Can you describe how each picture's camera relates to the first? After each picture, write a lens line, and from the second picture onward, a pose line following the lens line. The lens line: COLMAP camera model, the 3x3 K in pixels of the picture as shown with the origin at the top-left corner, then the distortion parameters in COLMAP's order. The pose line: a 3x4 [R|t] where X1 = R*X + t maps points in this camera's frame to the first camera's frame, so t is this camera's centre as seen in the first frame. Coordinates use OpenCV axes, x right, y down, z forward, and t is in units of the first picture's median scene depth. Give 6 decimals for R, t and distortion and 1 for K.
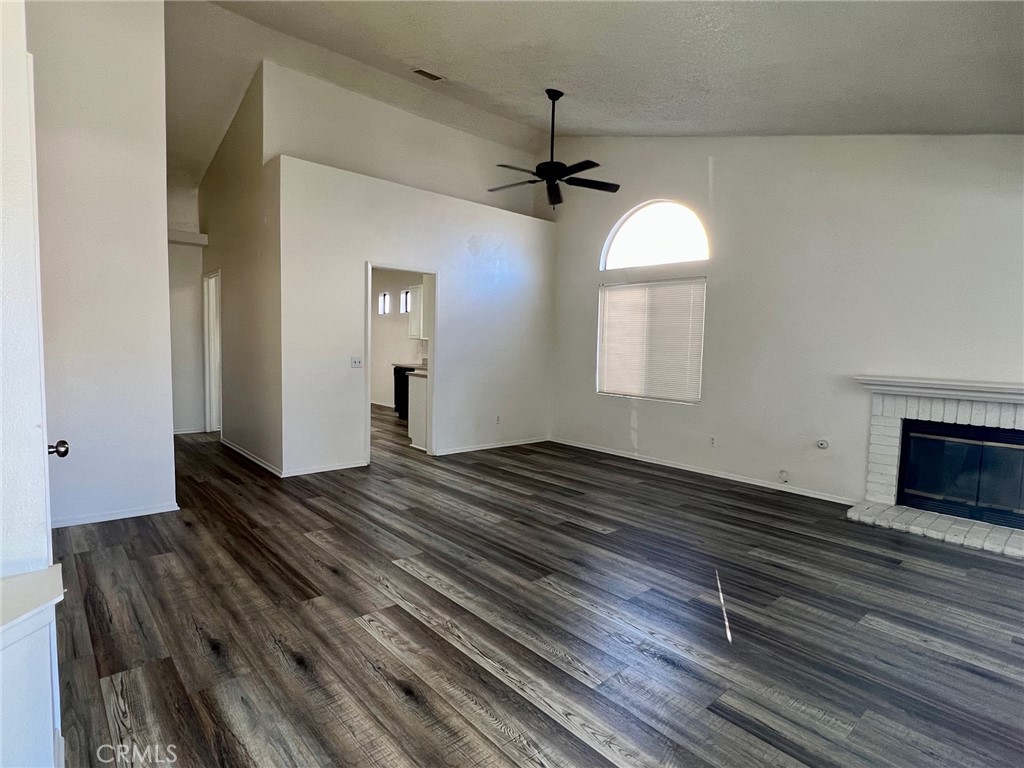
lens RADIAL K [[530.2, 0, 512.0], [0, 530.2, 384.0], [0, 0, 1]] dist [-0.003575, 0.000177]
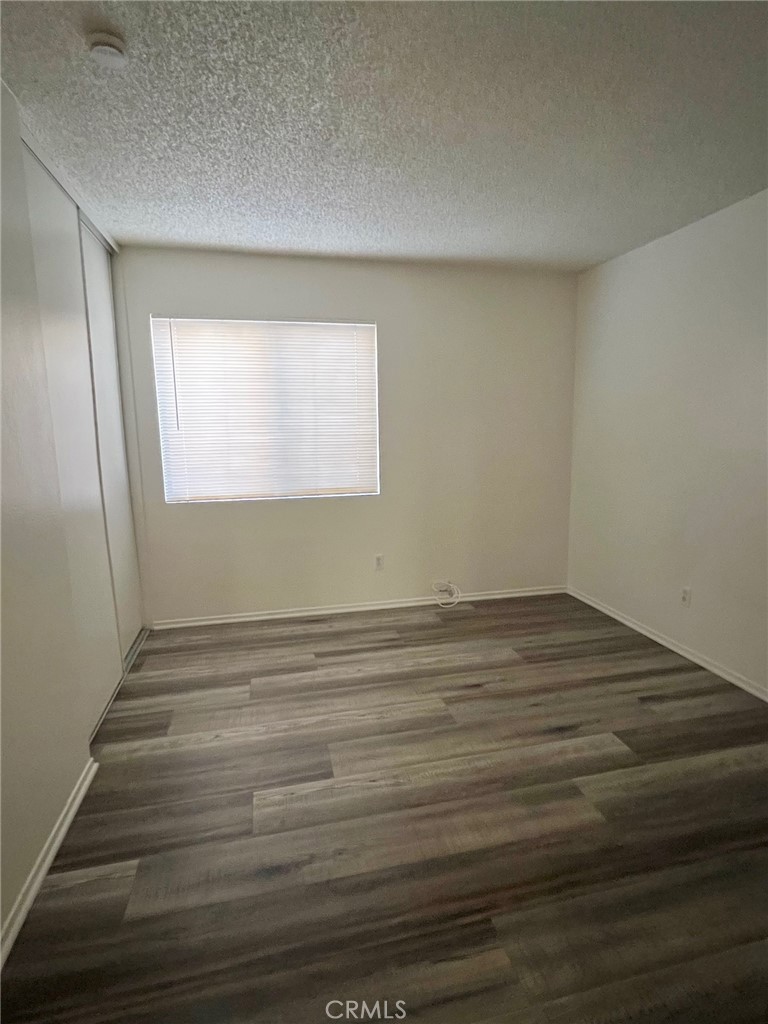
lens RADIAL K [[504.9, 0, 384.0], [0, 504.9, 512.0], [0, 0, 1]] dist [-0.000447, -0.000038]
pose [[-0.427376, 0.130693, -0.894577, 0.349921], [-0.066851, 0.982219, 0.175435, -0.108021], [0.901599, 0.134780, -0.411040, 1.441211]]
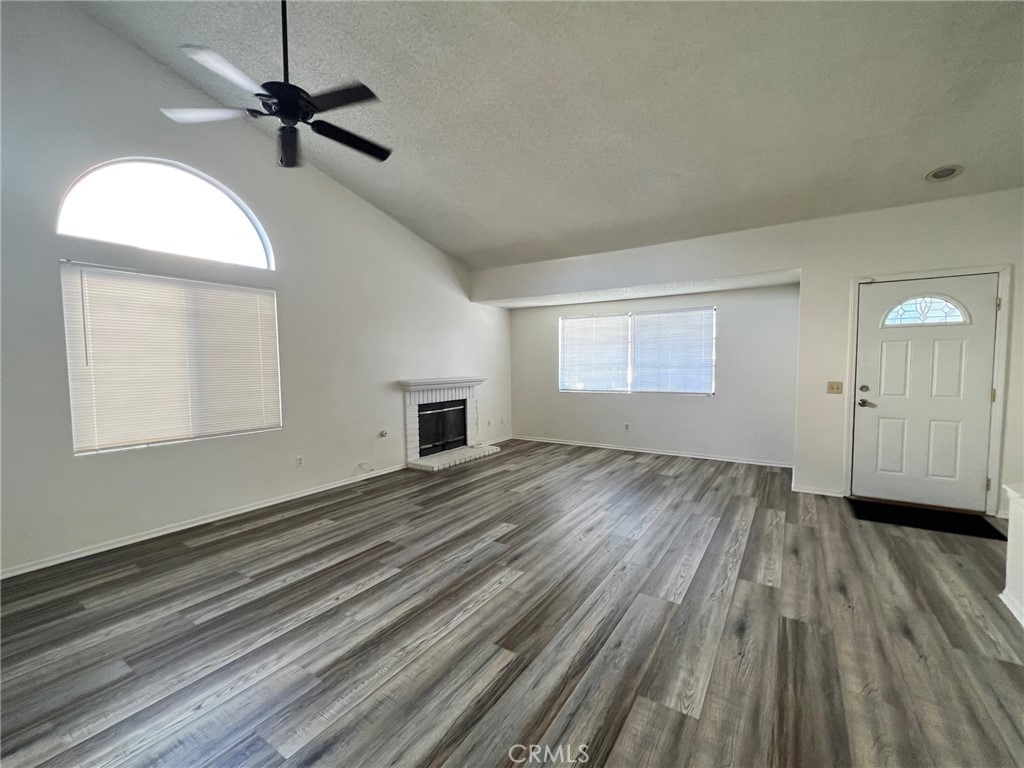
lens RADIAL K [[444.4, 0, 513.7], [0, 444.4, 378.6], [0, 0, 1]] dist [-0.002002, -0.000191]
pose [[-0.269492, -0.064147, 0.960864, -0.722338], [0.073911, 0.993458, 0.087052, -0.122983], [-0.960162, 0.094478, -0.262988, 1.197475]]
